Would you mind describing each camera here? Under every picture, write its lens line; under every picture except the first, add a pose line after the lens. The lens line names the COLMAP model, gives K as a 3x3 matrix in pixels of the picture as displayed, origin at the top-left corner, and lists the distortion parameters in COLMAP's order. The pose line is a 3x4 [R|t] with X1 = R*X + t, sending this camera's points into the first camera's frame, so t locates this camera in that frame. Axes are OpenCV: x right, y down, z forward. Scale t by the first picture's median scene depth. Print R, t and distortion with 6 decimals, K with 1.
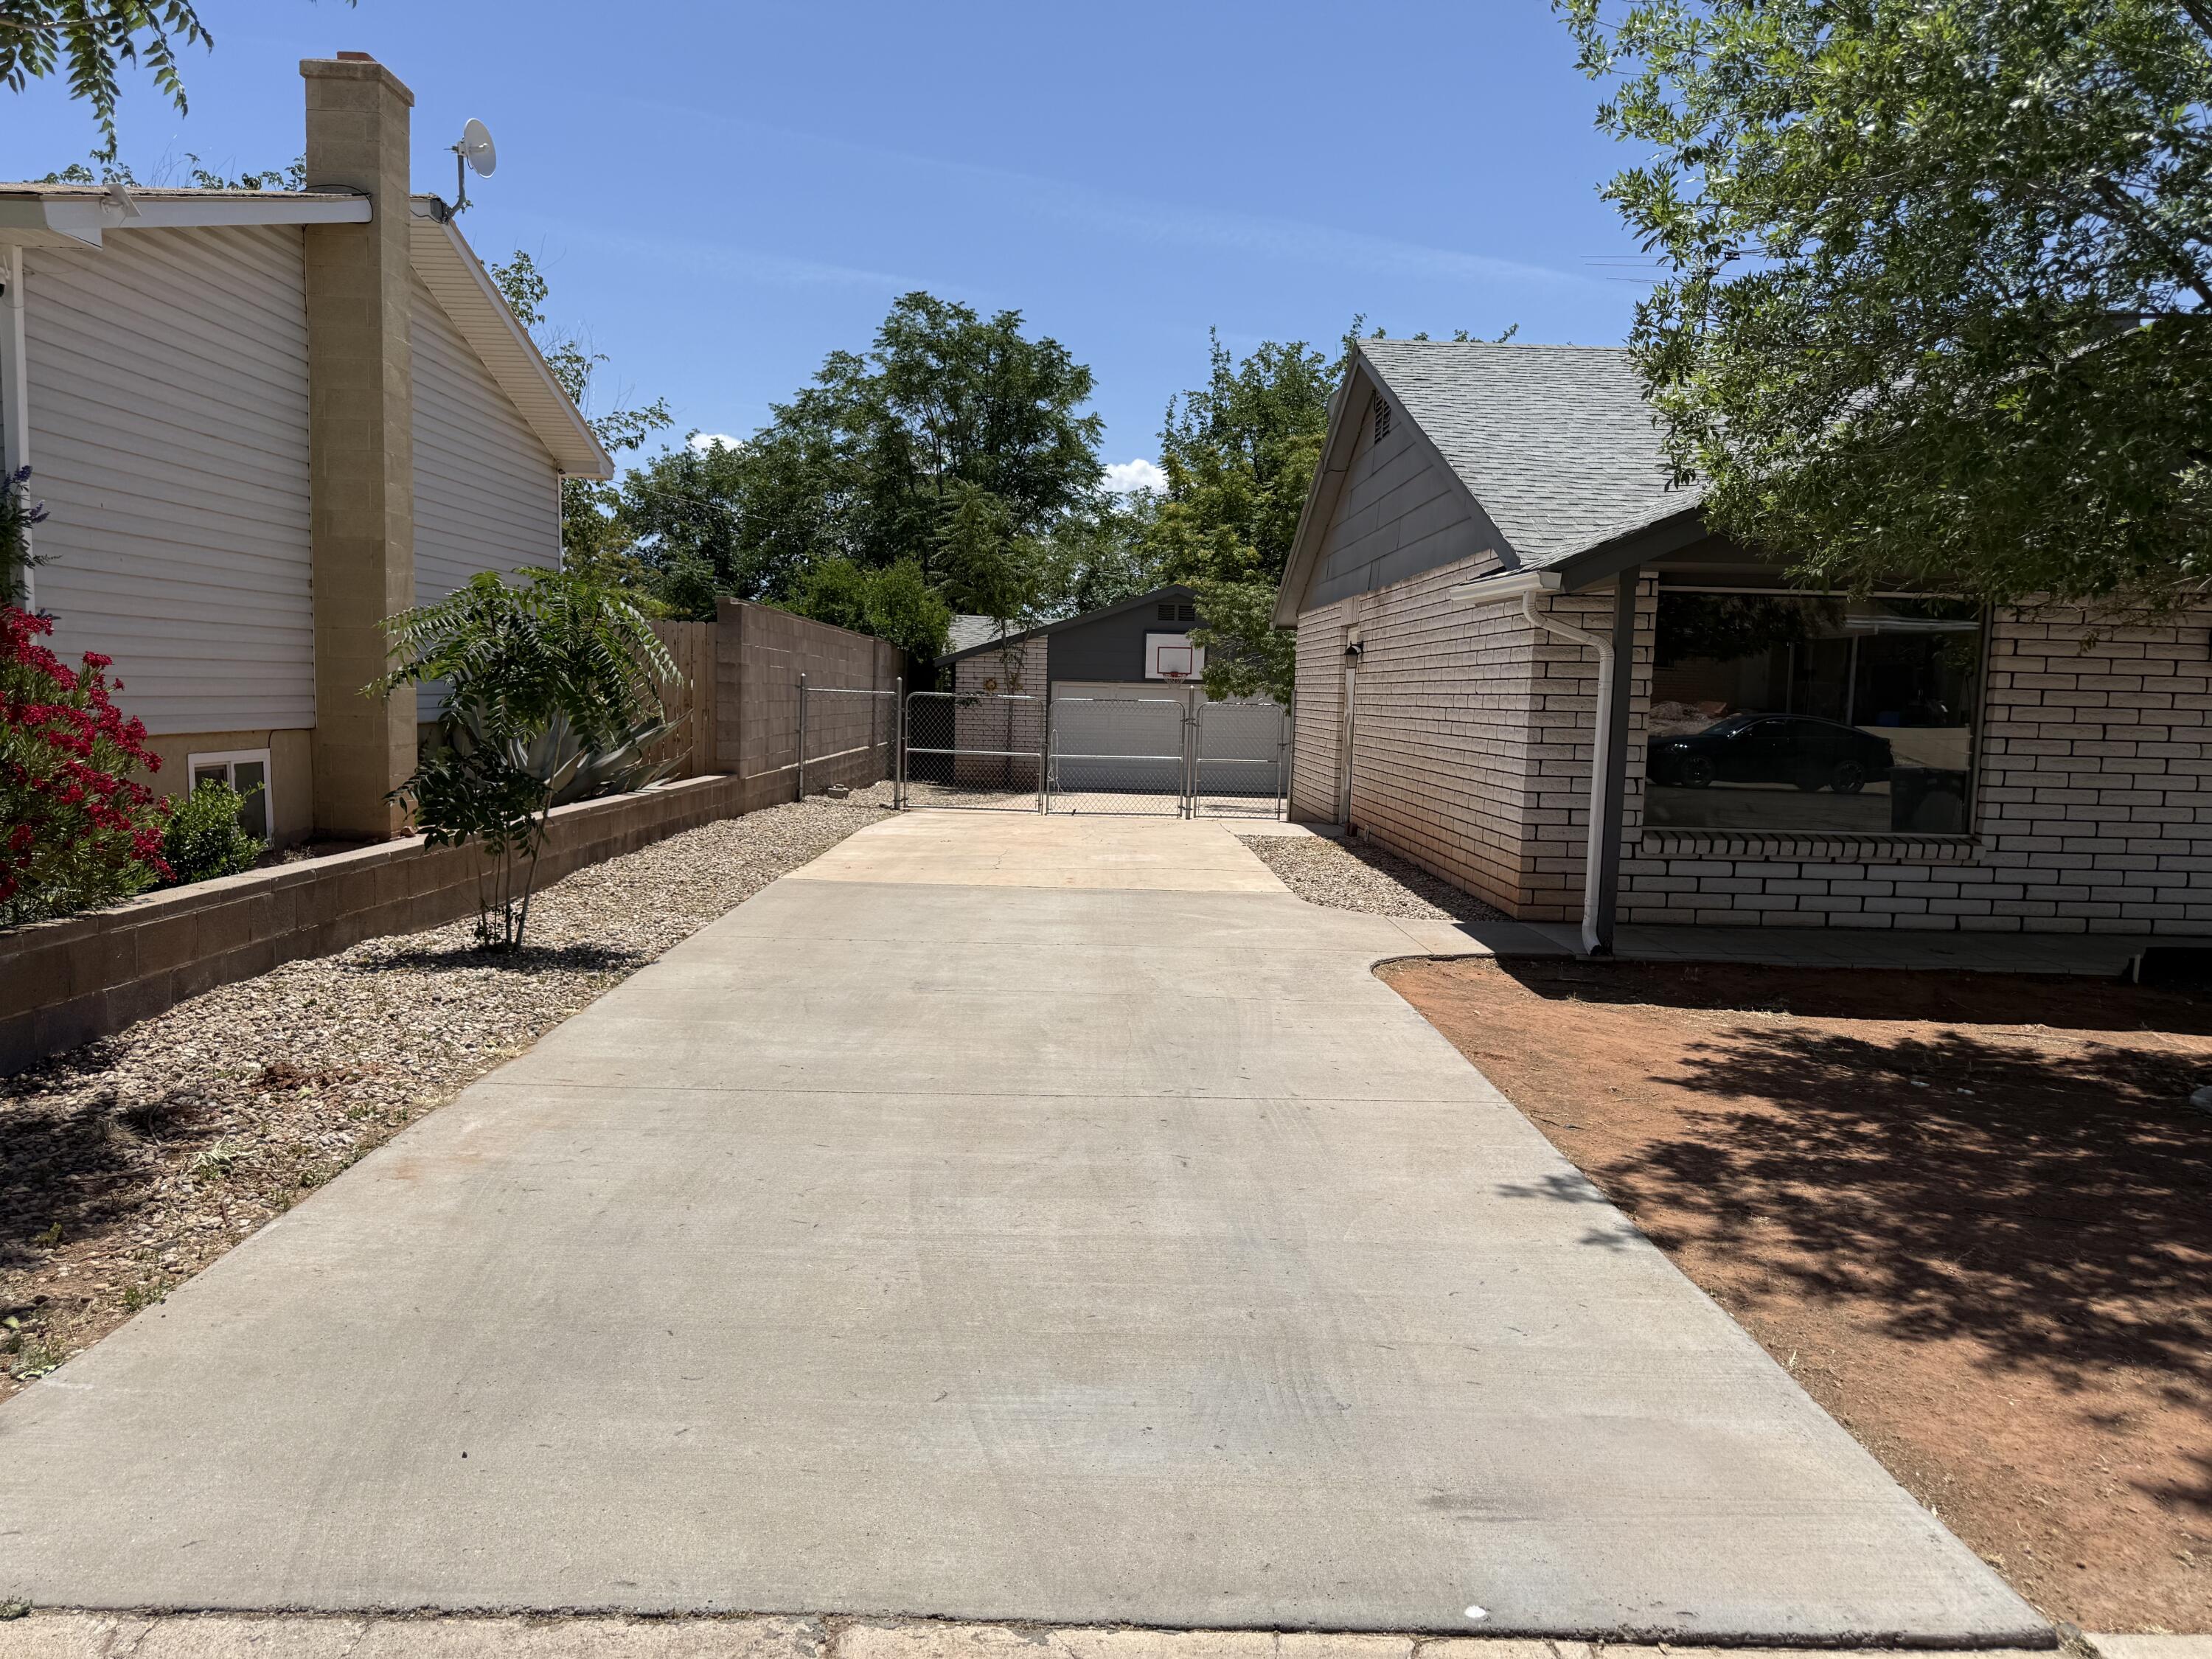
lens RADIAL K [[1552.3, 0, 1106.0], [0, 1552.3, 829.5], [0, 0, 1]] dist [0.067872, -0.087230]
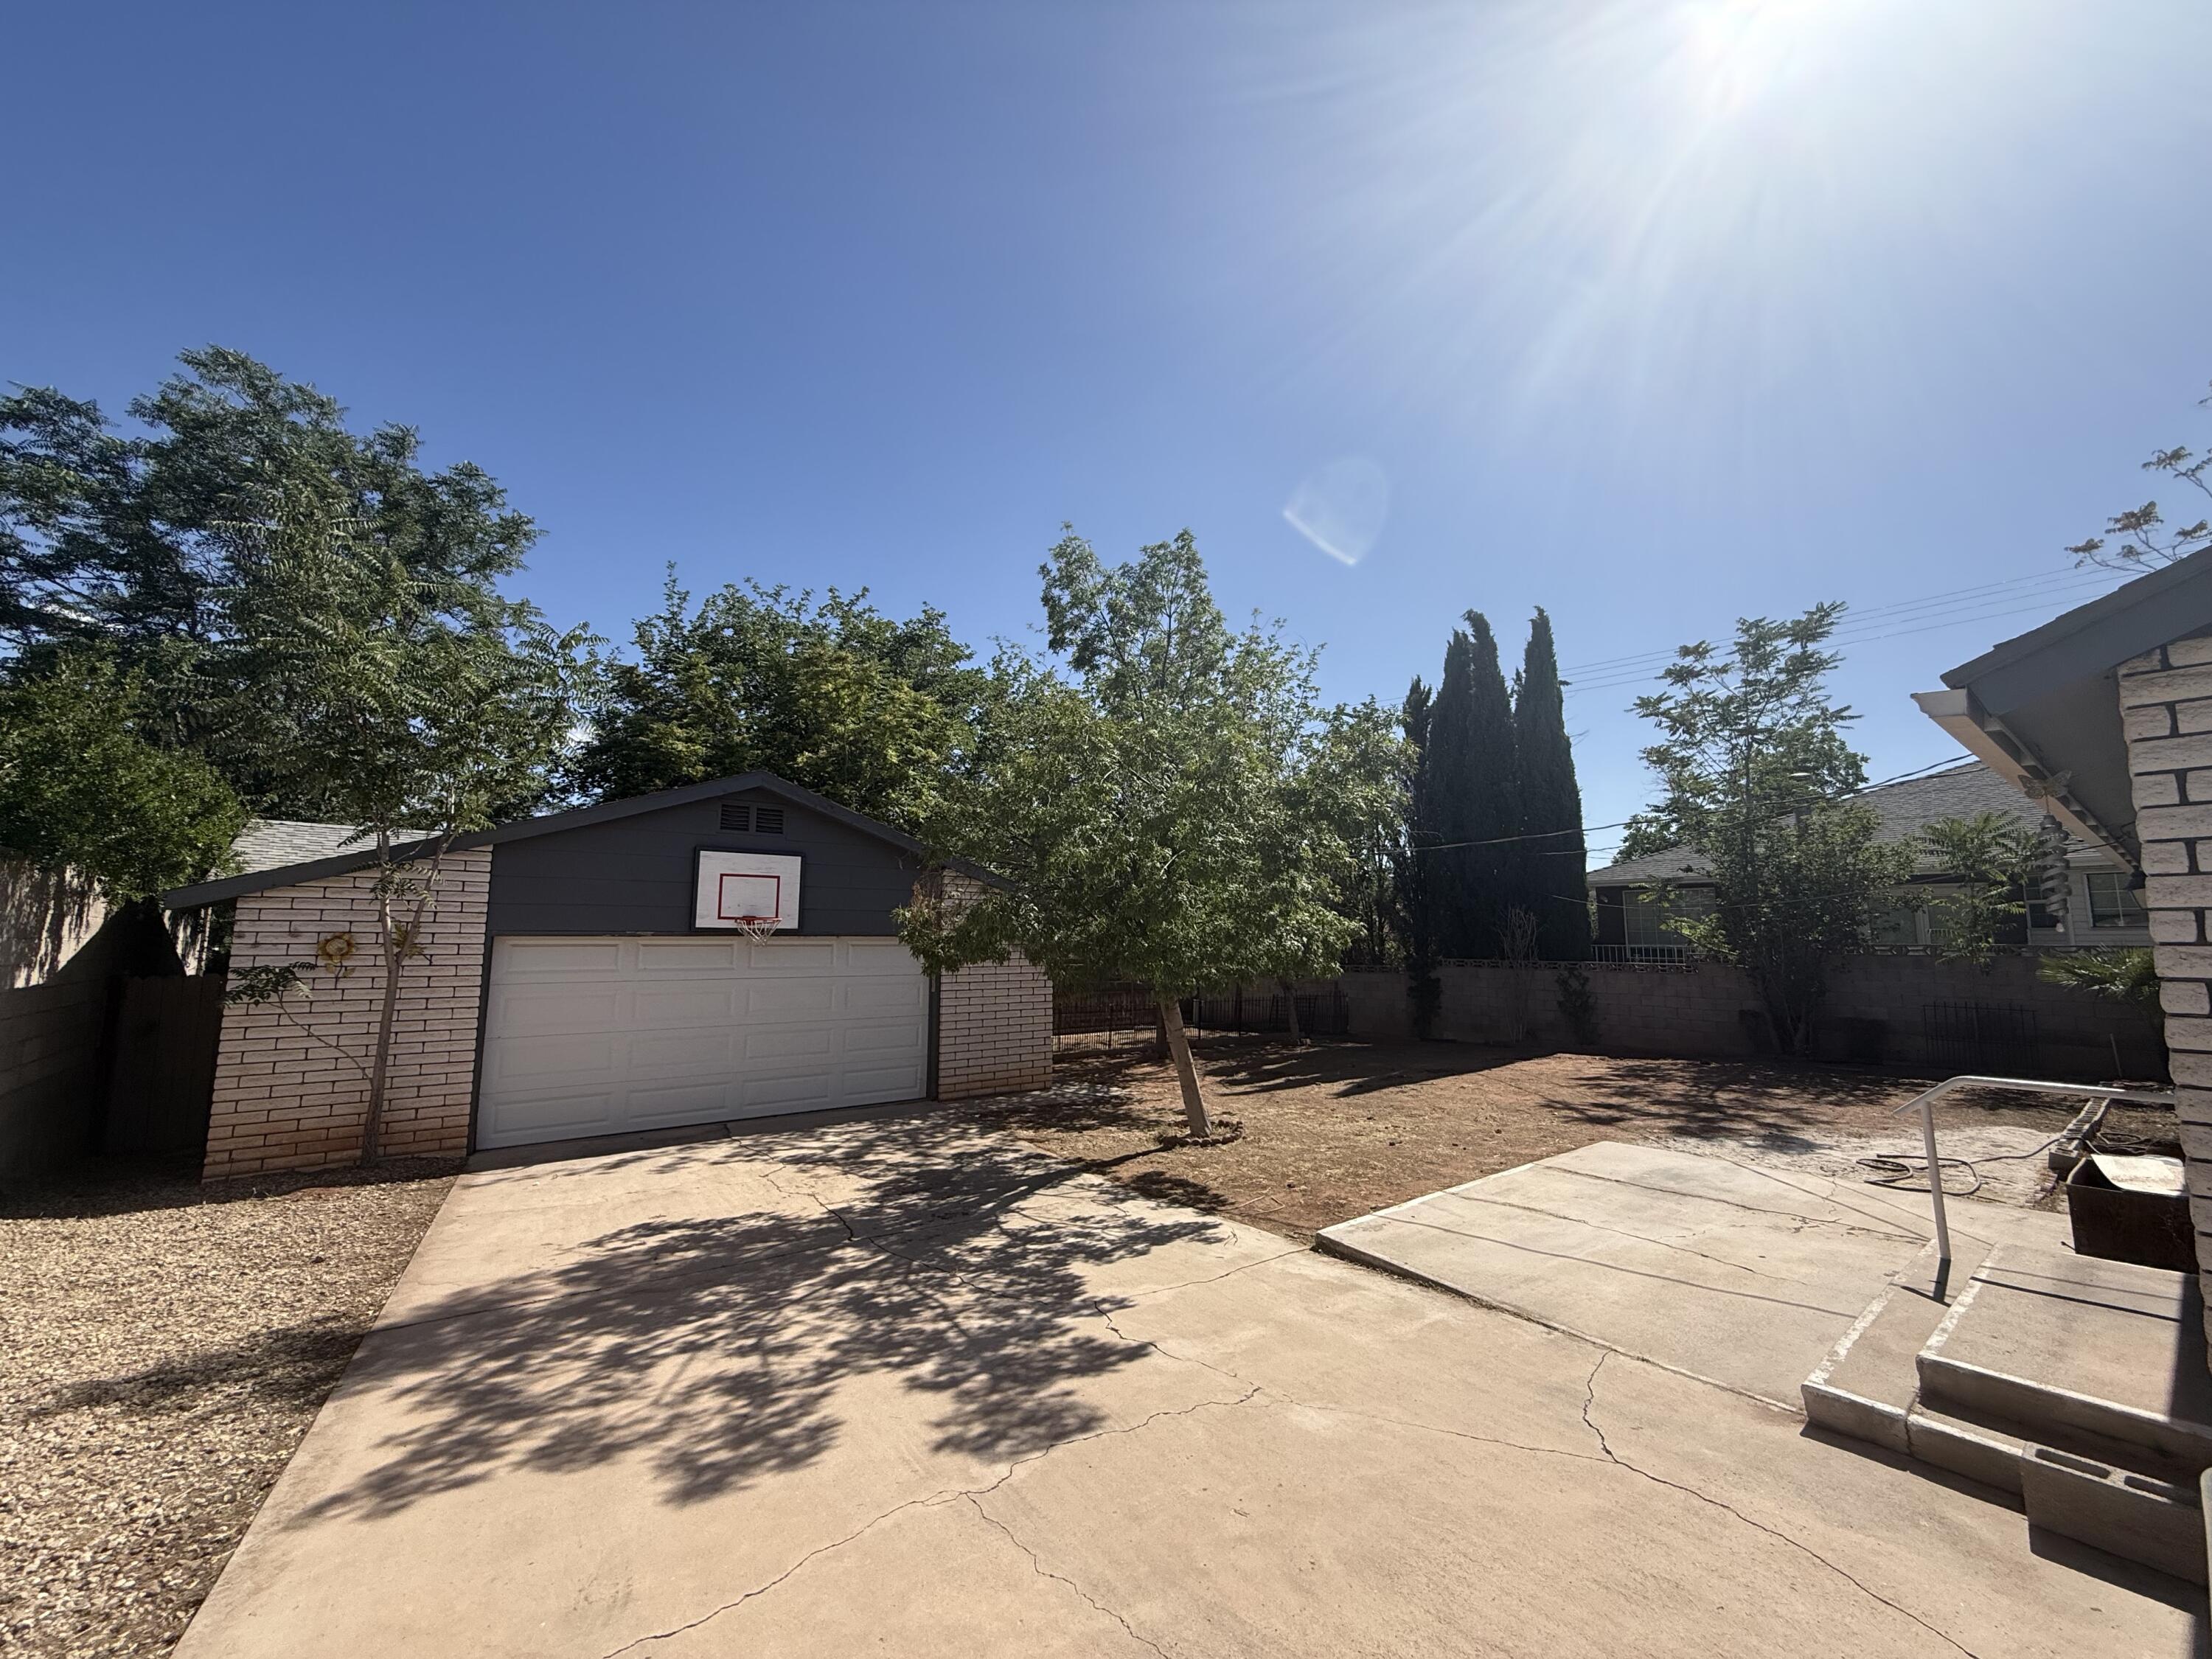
lens RADIAL K [[880.7, 0, 1103.6], [0, 880.7, 835.2], [0, 0, 1]] dist [0.001070, 0.000014]
pose [[0.794356, 0.047089, 0.605625, -0.052403], [0.070451, 0.983121, -0.168846, -0.064376], [-0.603354, 0.176790, 0.777631, 0.638865]]
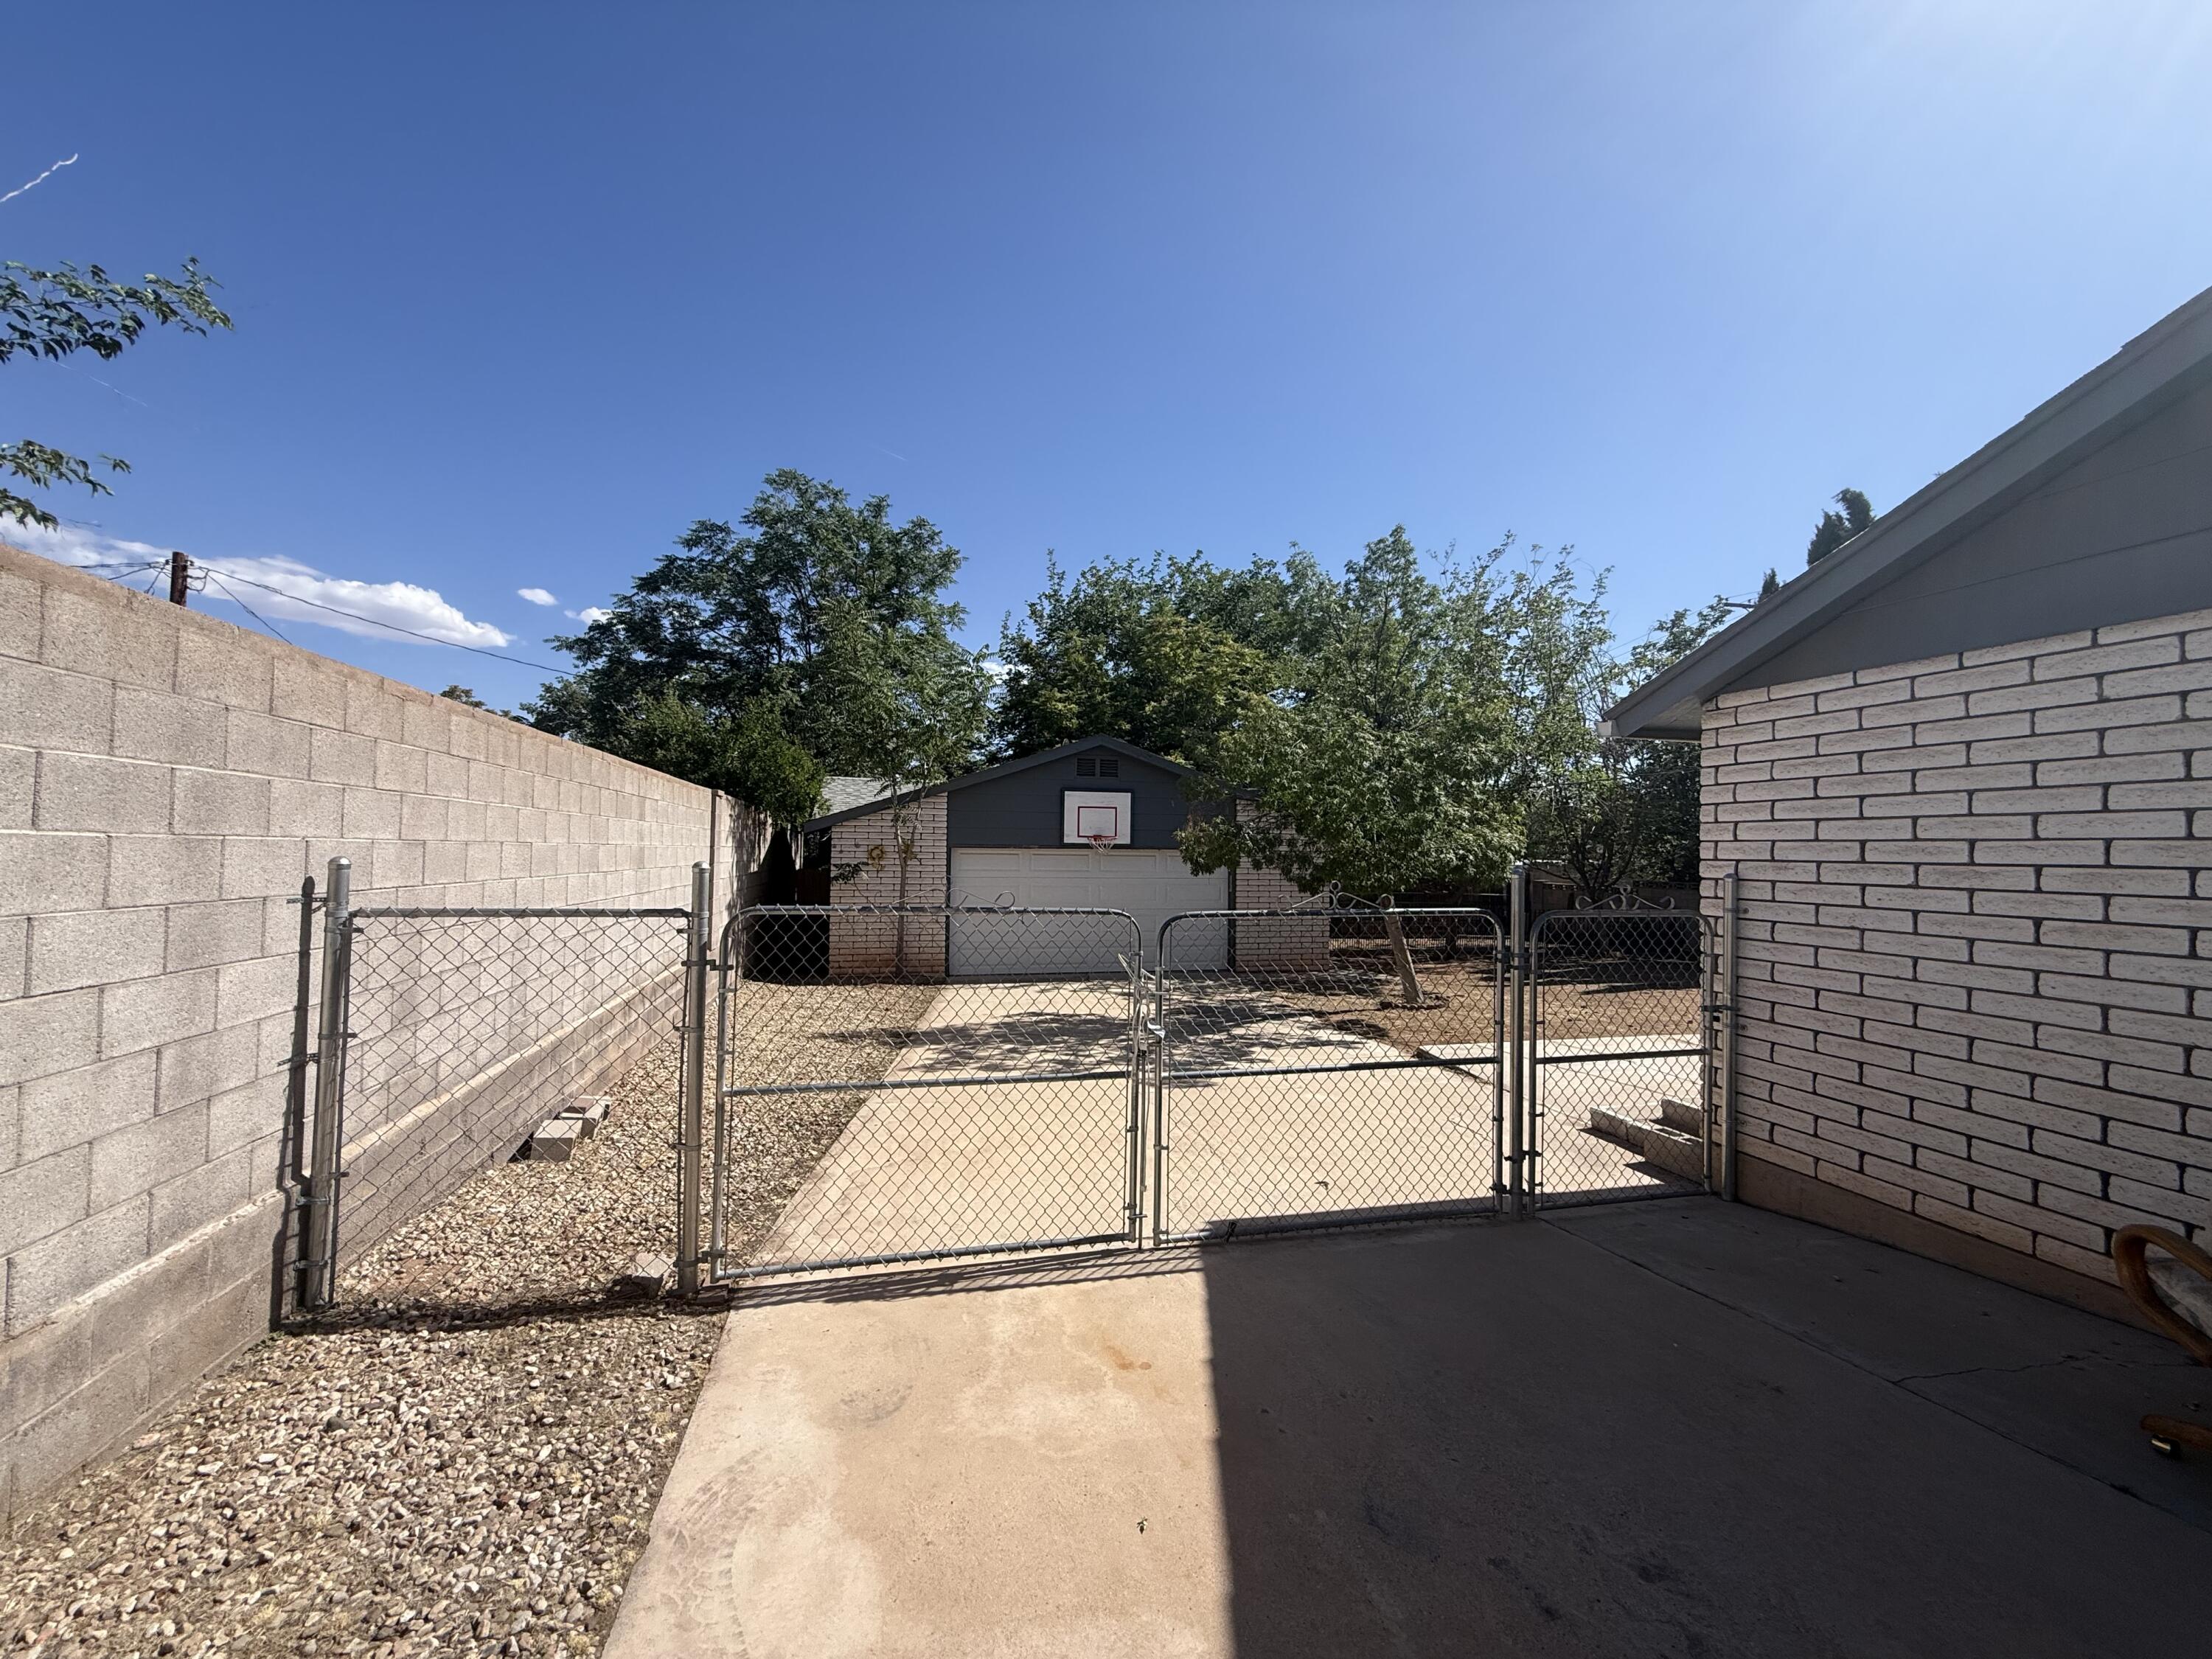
lens RADIAL K [[874.1, 0, 1104.2], [0, 874.1, 837.7], [0, 0, 1]] dist [-0.019772, -0.000082]
pose [[0.974593, -0.011531, 0.223687, -0.059239], [0.032846, 0.995235, -0.091803, -0.054674], [-0.221563, 0.096818, 0.970328, 0.519988]]
